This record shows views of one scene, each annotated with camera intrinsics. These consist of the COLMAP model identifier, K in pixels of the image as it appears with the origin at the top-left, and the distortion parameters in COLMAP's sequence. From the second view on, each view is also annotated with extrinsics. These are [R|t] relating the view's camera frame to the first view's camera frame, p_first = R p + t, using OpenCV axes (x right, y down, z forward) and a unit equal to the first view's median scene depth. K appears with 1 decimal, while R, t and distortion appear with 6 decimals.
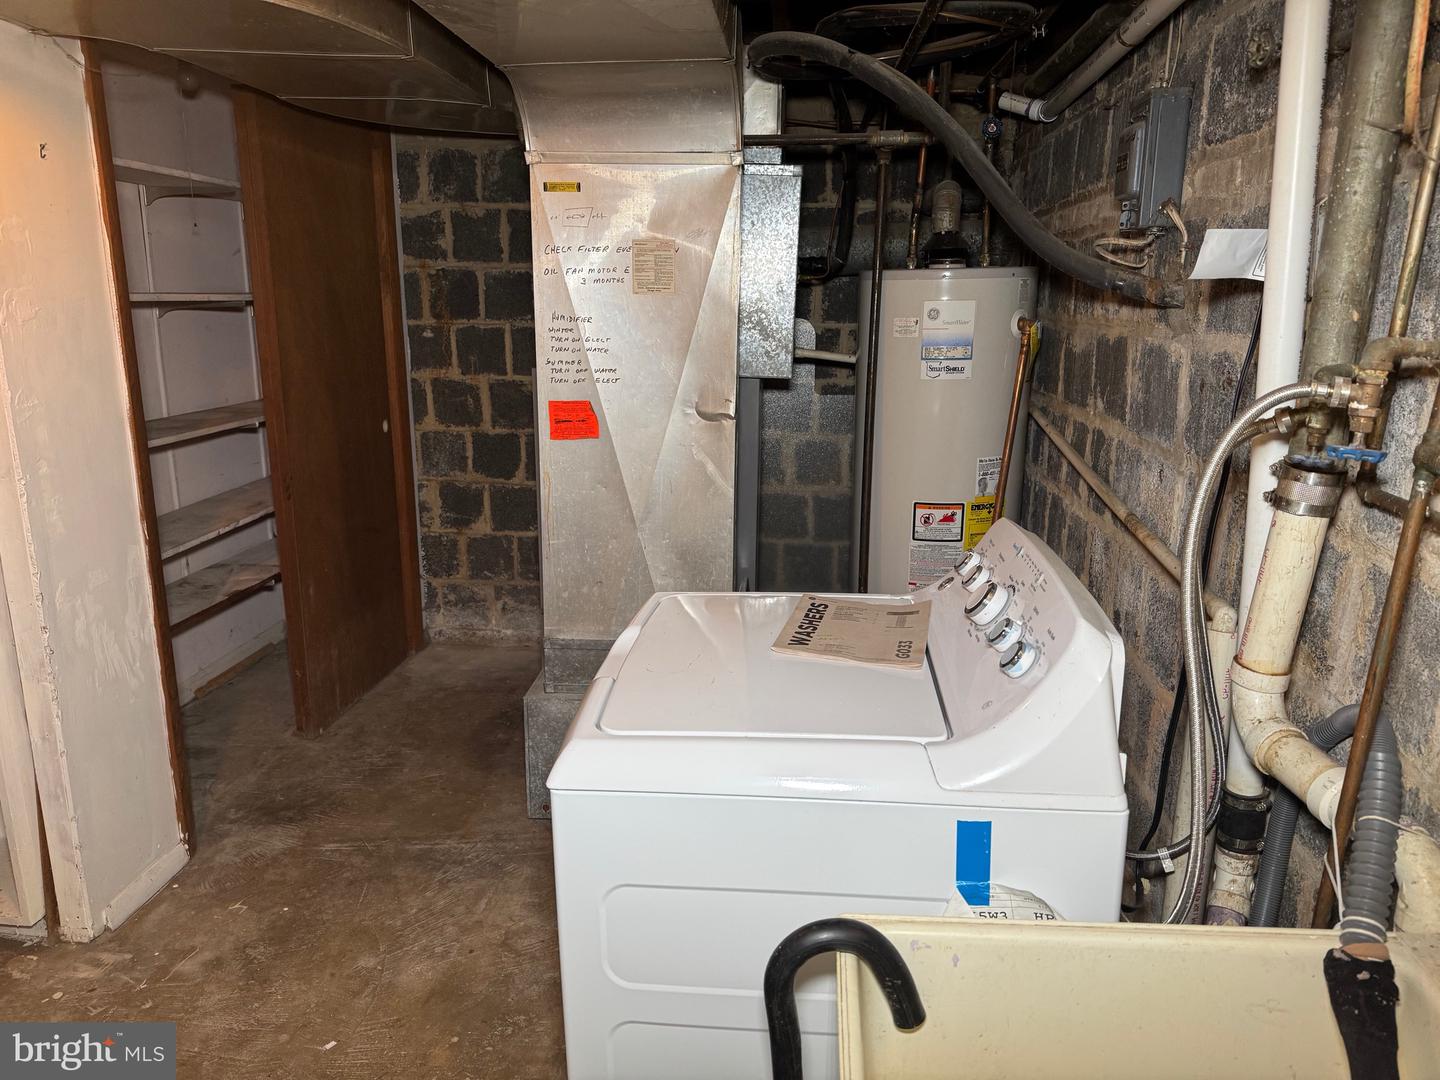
lens RADIAL K [[1005.3, 0, 713.7], [0, 1005.3, 548.3], [0, 0, 1]] dist [0.029326, -0.032542]
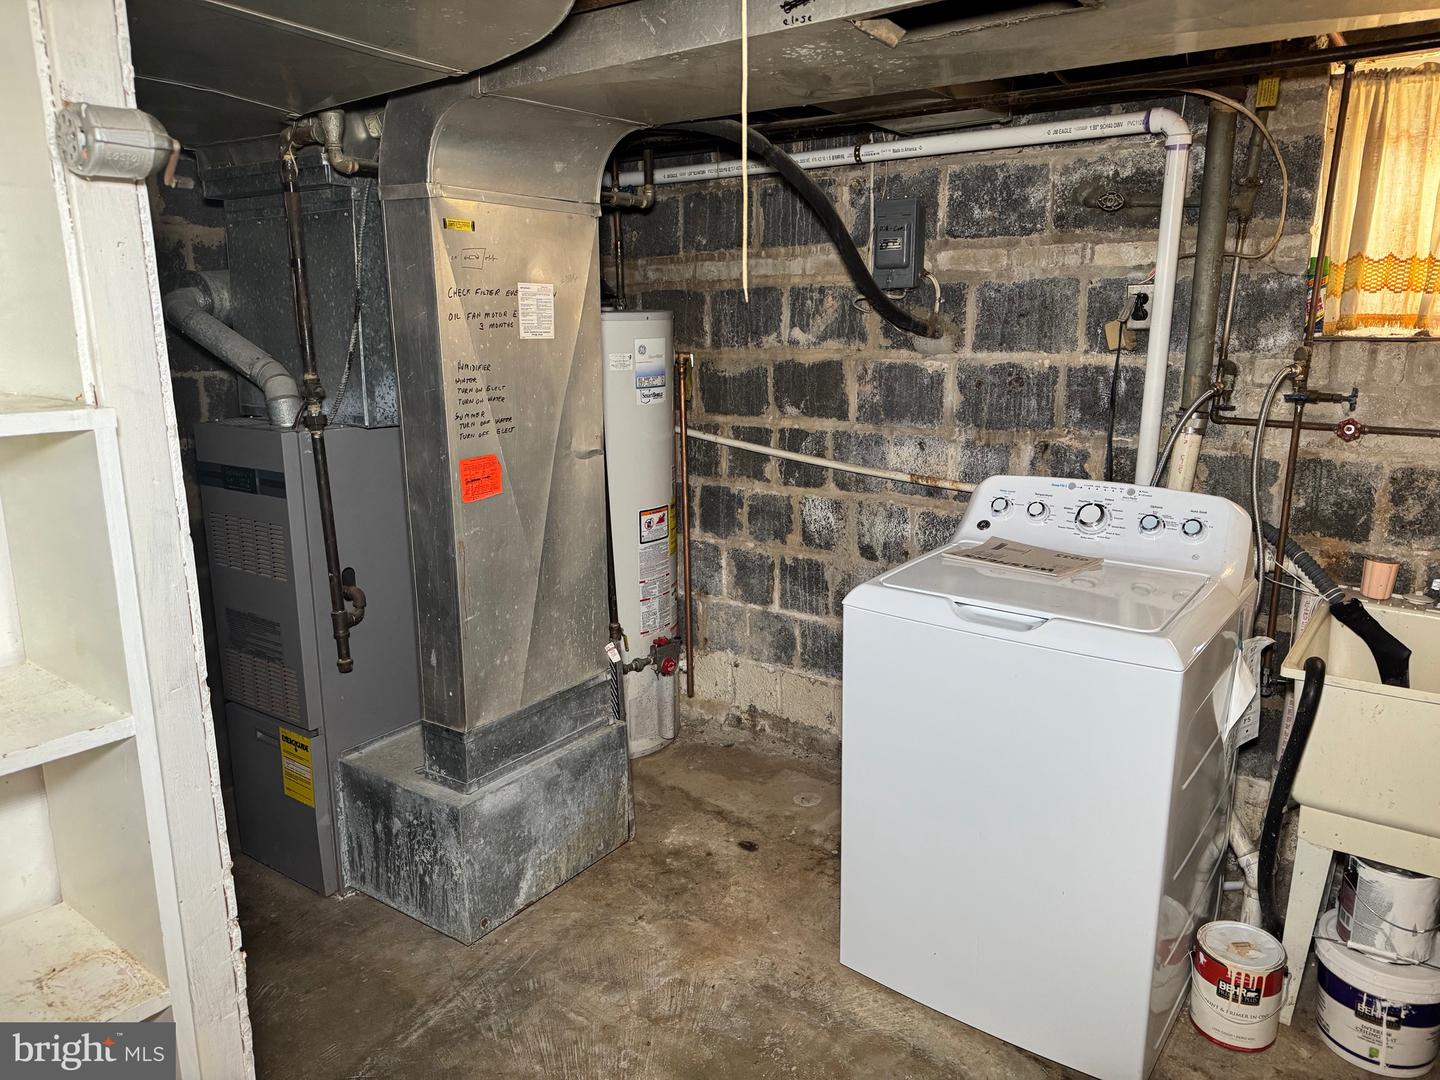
lens RADIAL K [[1005.3, 0, 714.2], [0, 1005.3, 535.5], [0, 0, 1]] dist [0.029326, -0.032542]
pose [[0.517674, -0.188198, 0.834622, -0.888439], [0.222408, 0.971572, 0.081130, -0.114638], [-0.826165, 0.143628, 0.544815, 0.374439]]
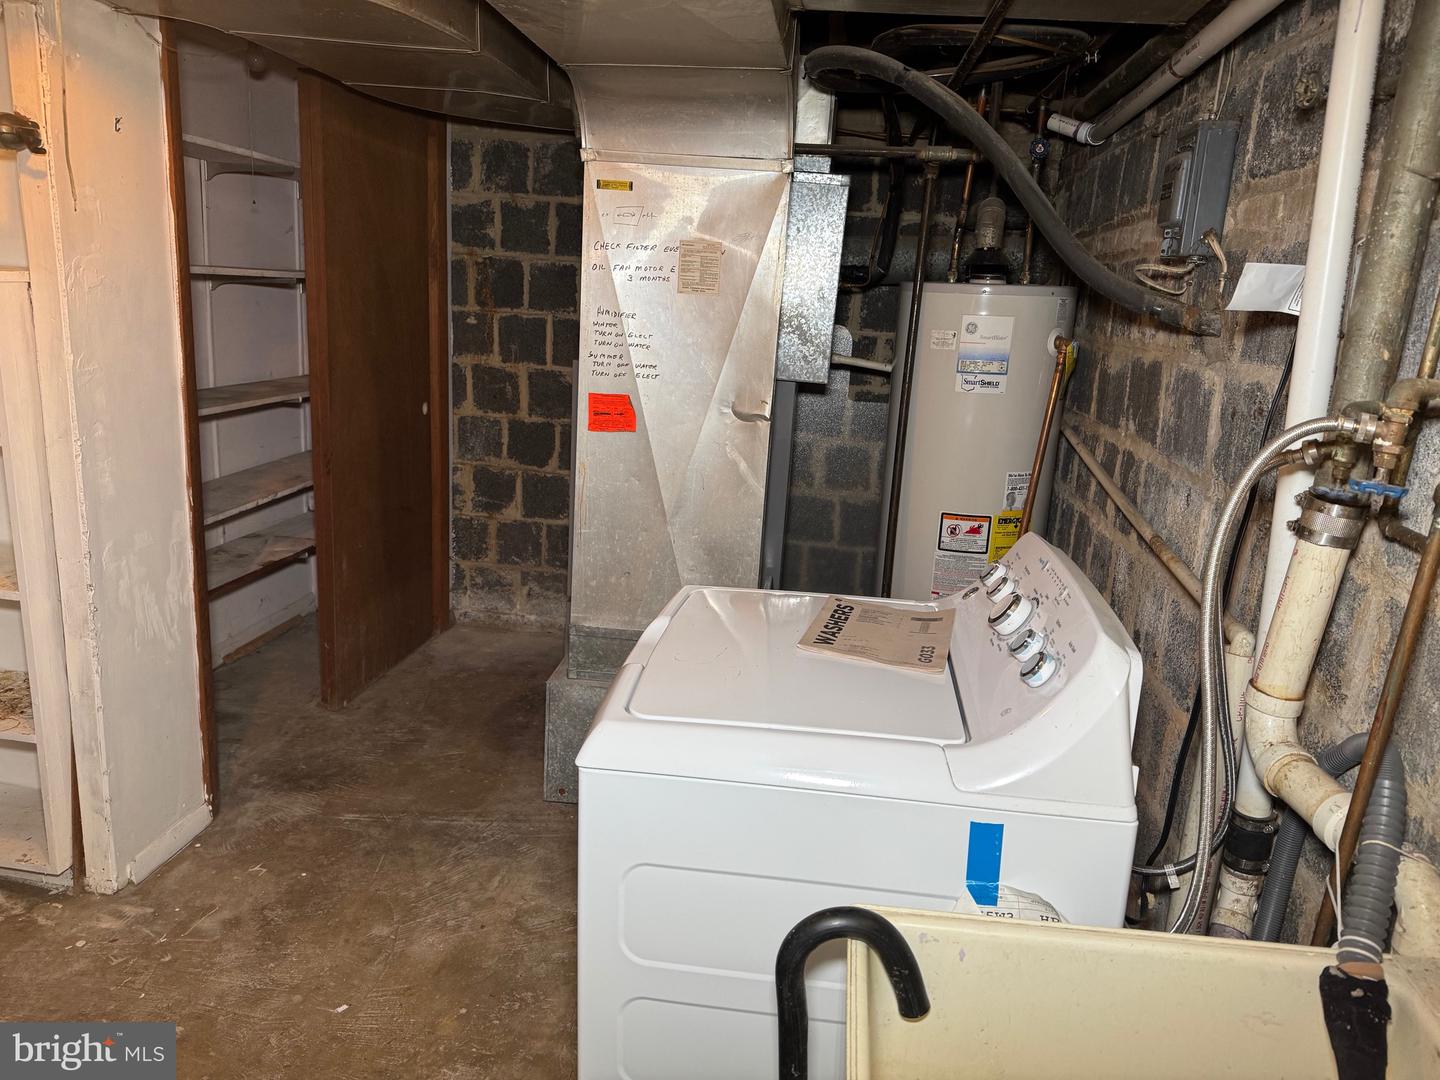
lens RADIAL K [[1005.3, 0, 719.7], [0, 1005.3, 541.1], [0, 0, 1]] dist [0.029326, -0.032542]
pose [[0.998207, 0.057779, -0.015620, -0.007588], [-0.057878, 0.998306, -0.005916, 0.002261], [0.015252, 0.006809, 0.999861, -0.019012]]
